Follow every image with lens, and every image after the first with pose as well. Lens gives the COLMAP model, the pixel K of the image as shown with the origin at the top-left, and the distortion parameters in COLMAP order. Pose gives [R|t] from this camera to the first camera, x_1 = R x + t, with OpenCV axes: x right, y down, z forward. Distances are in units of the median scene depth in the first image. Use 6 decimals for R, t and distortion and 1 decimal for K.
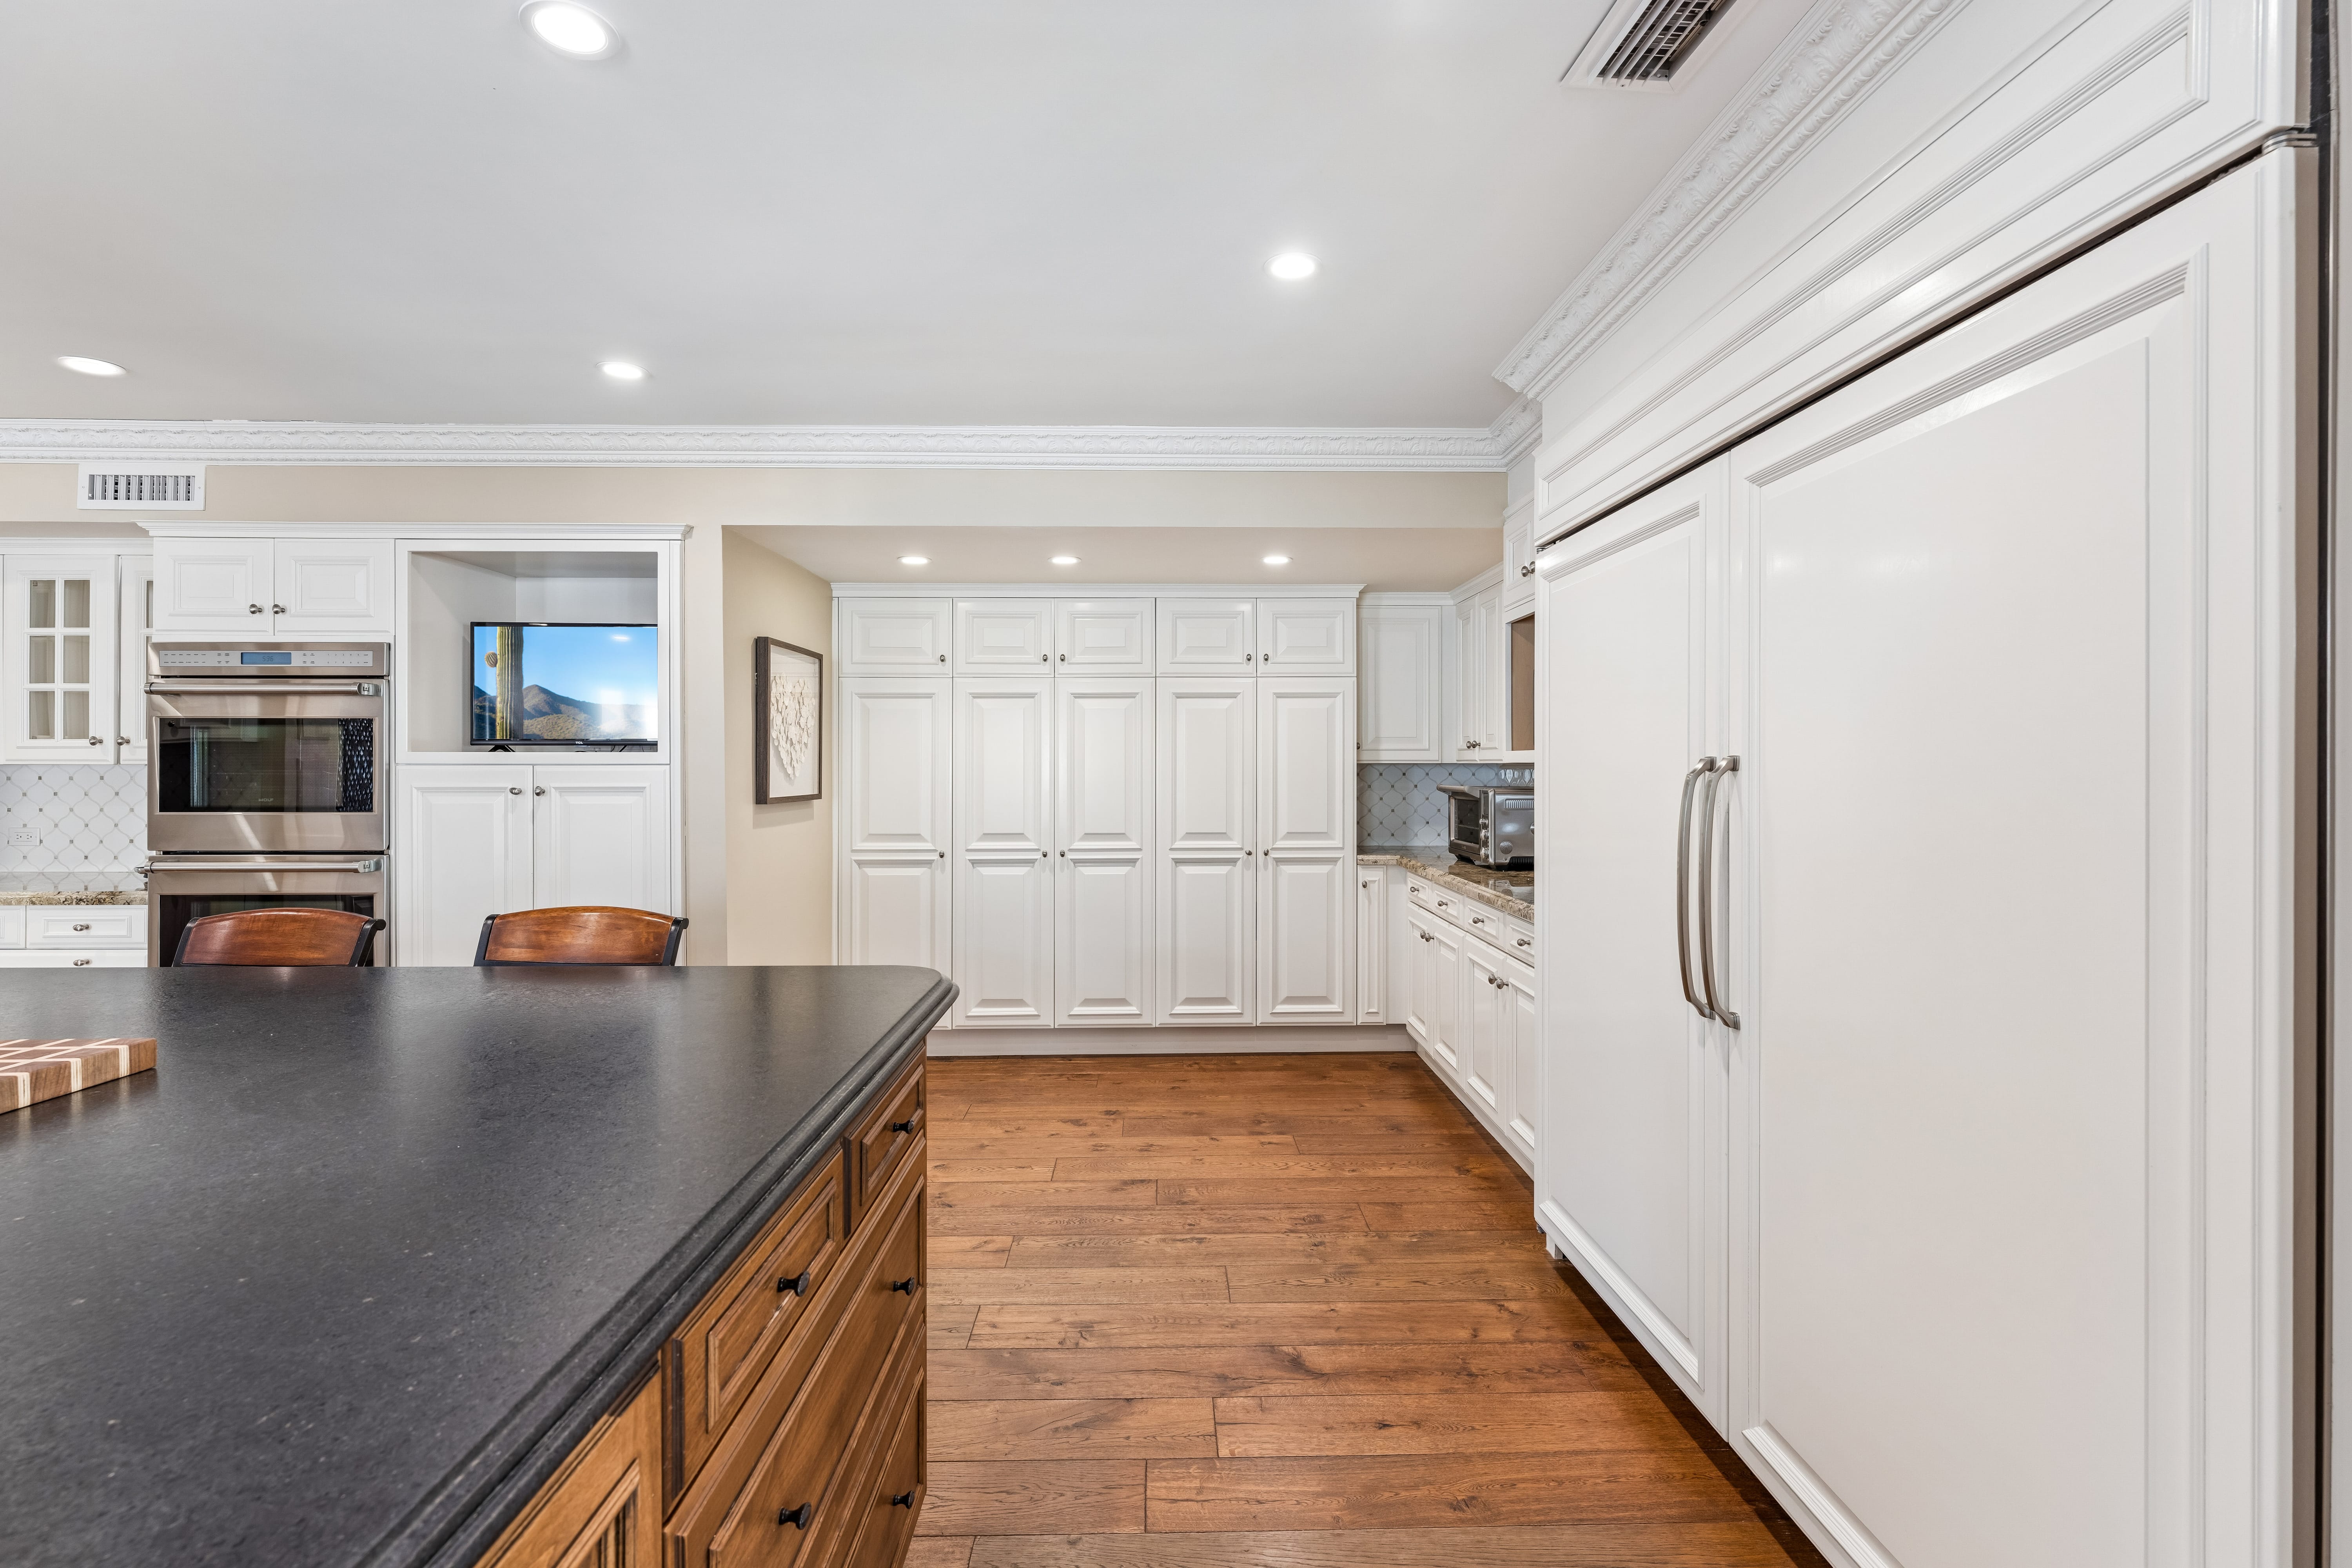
lens RADIAL K [[1047.0, 0, 1177.3], [0, 1047.0, 769.4], [0, 0, 1]] dist [-0.000915, -0.000487]
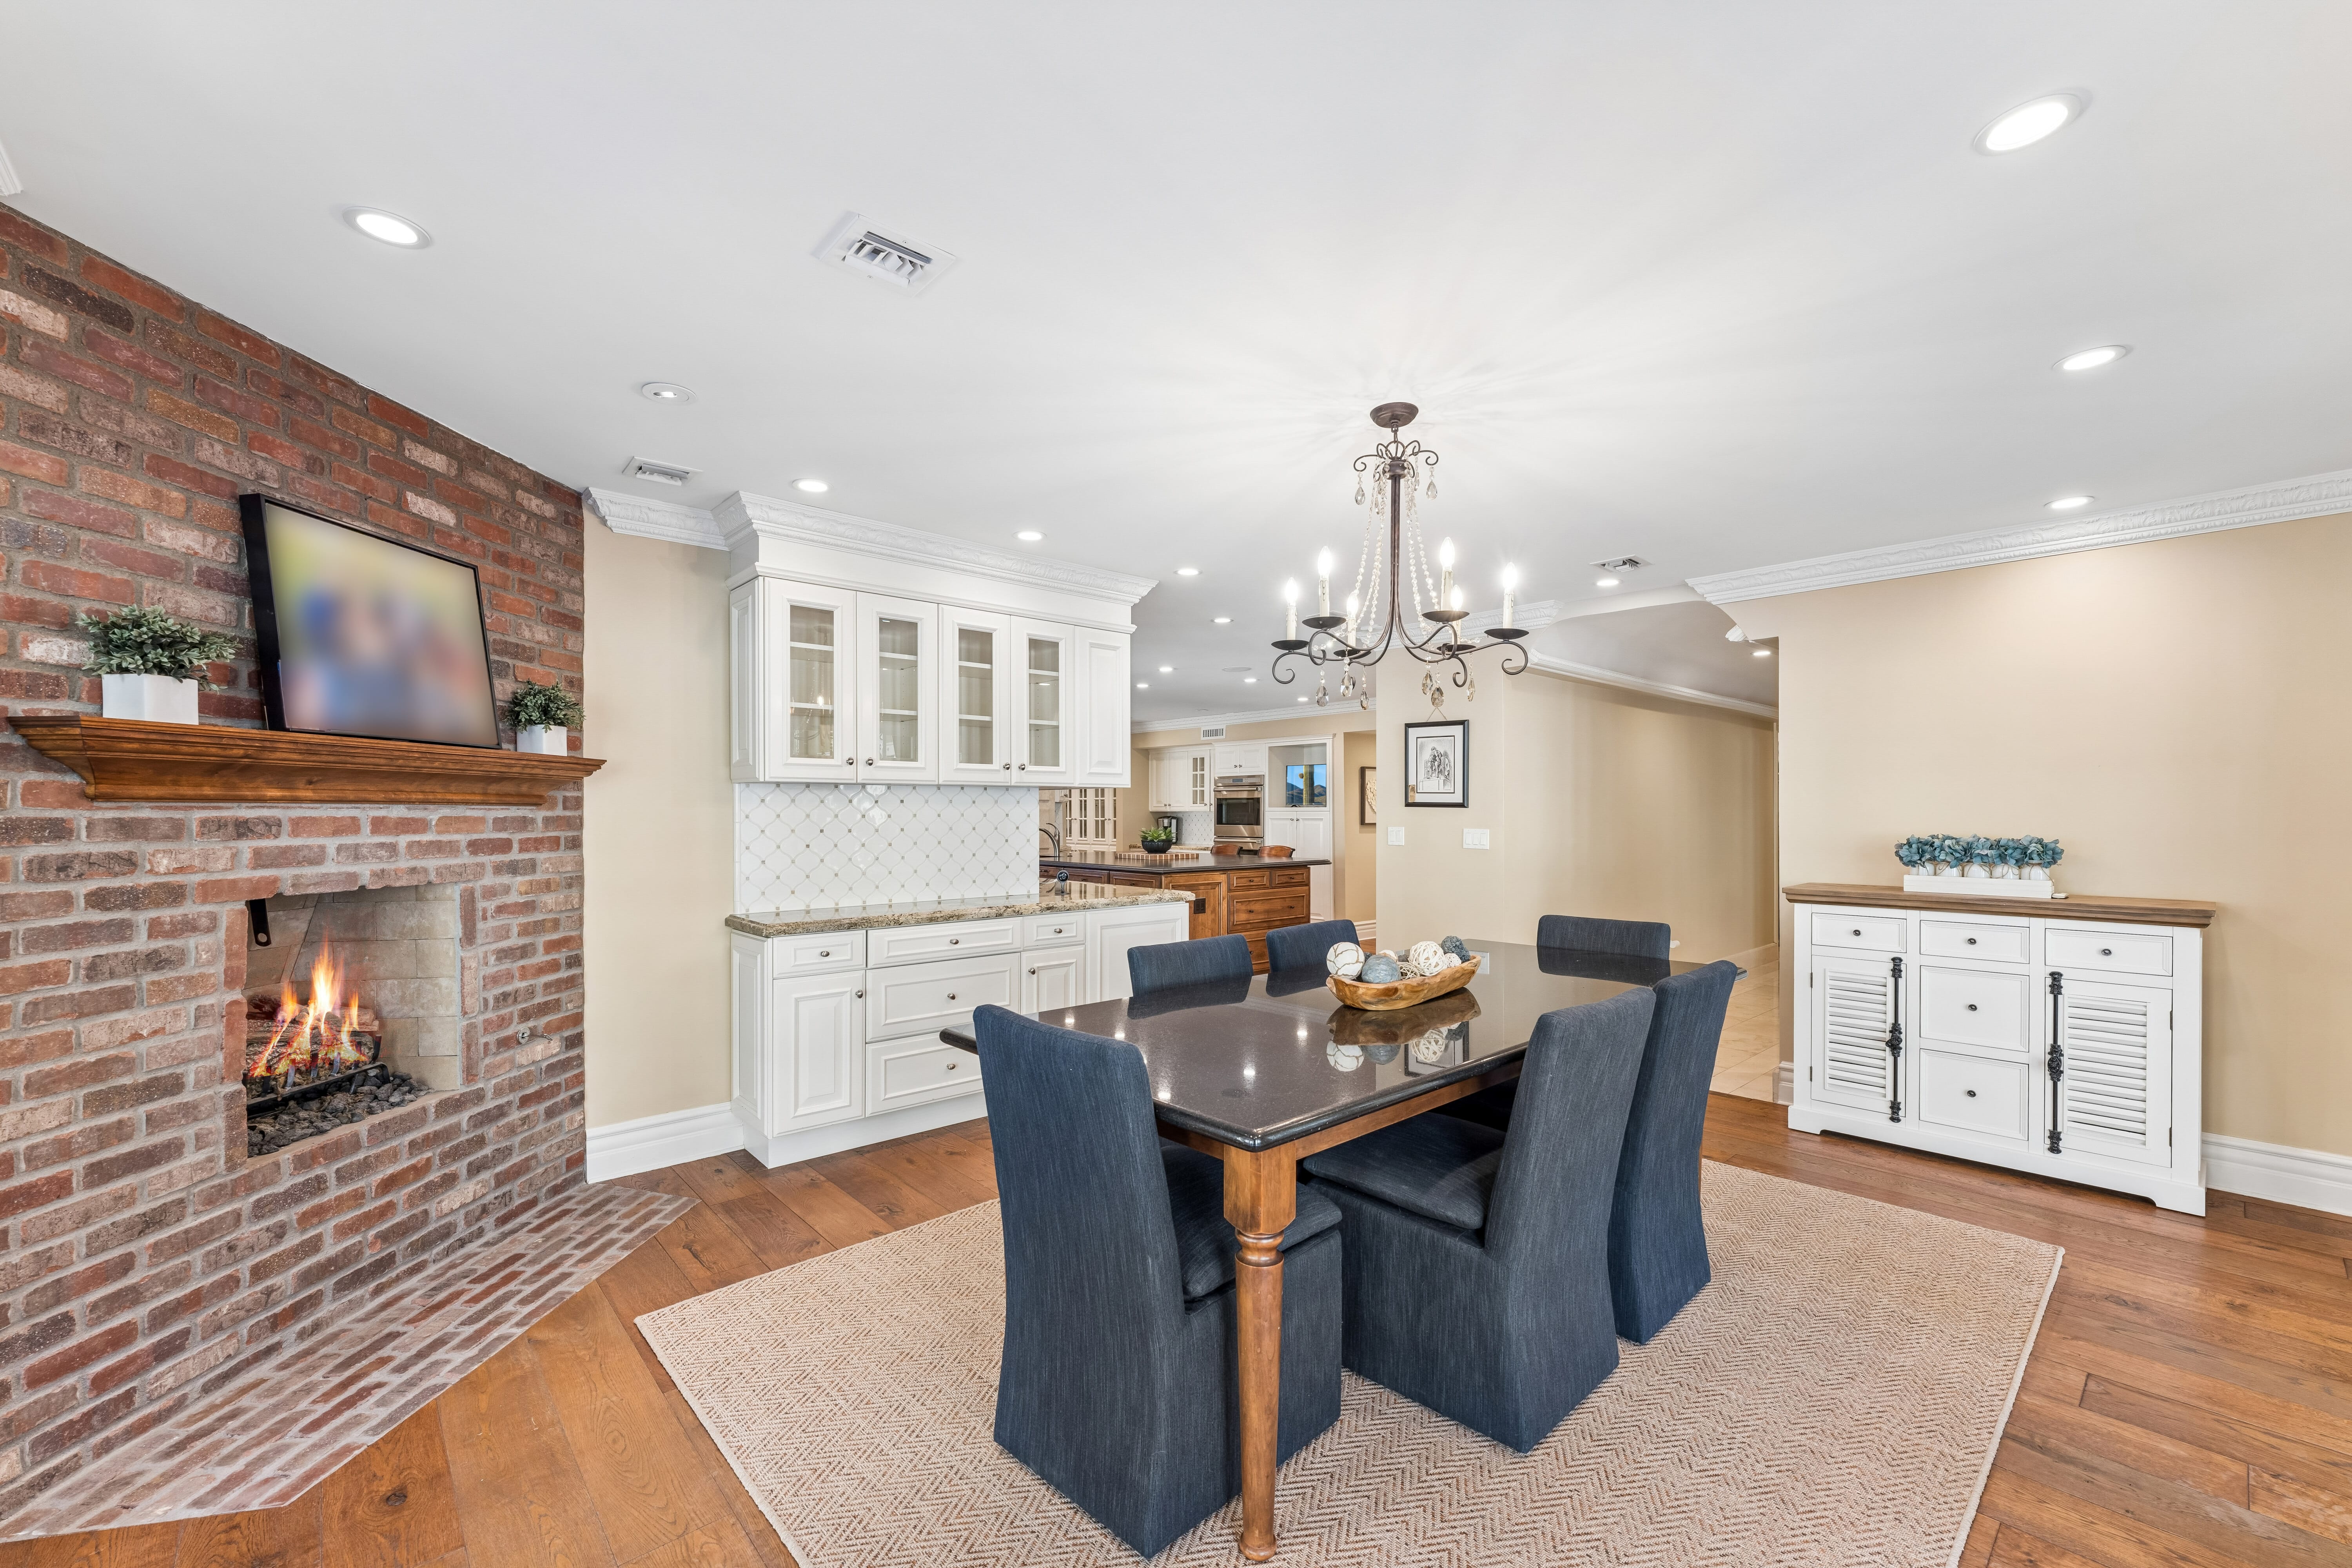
lens RADIAL K [[948.9, 0, 1168.7], [0, 948.9, 810.0], [0, 0, 1]] dist [-0.002297, -0.000171]
pose [[0.642710, -0.003358, -0.766102, 1.361904], [0.000065, 0.999991, -0.004329, 0.004897], [0.766110, 0.002732, 0.642704, -1.169931]]
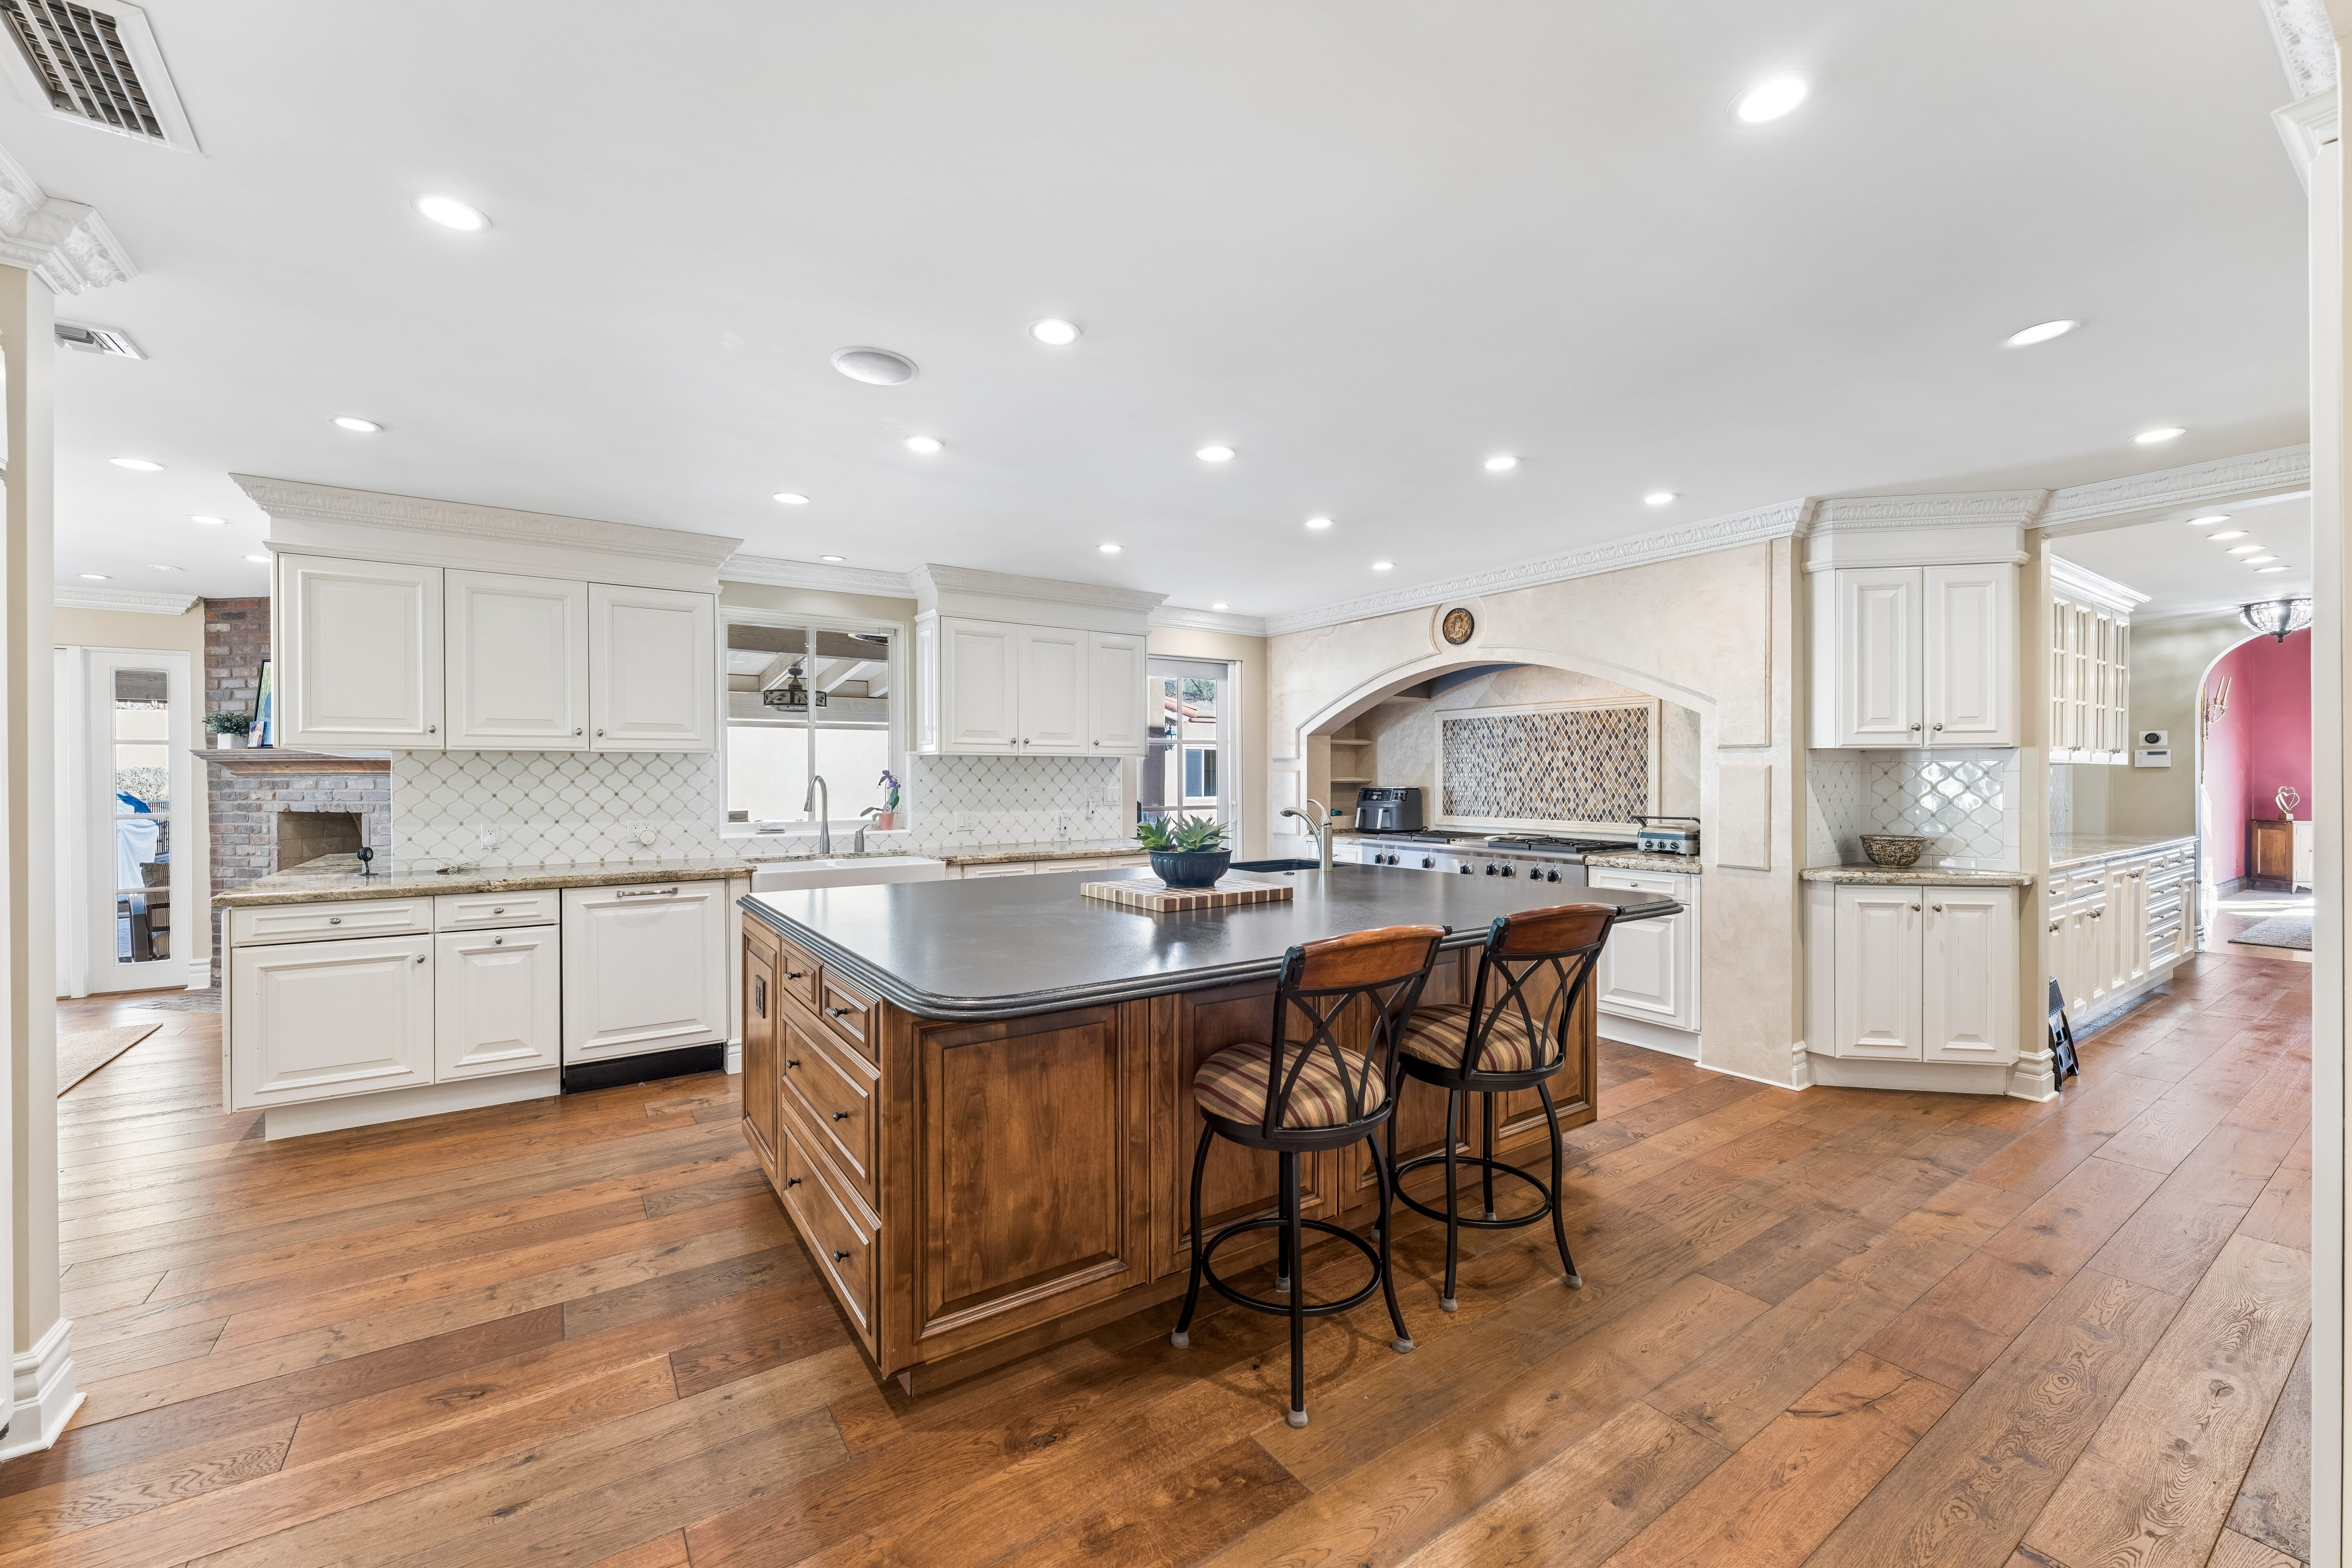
lens RADIAL K [[936.2, 0, 1176.0], [0, 936.2, 784.0], [0, 0, 1]] dist [-0.001386, -0.000240]
pose [[-0.838110, 0.005066, -0.545477, 0.032954], [0.000587, 0.999965, 0.008385, -0.000641], [0.545501, 0.006707, -0.838084, 1.053031]]
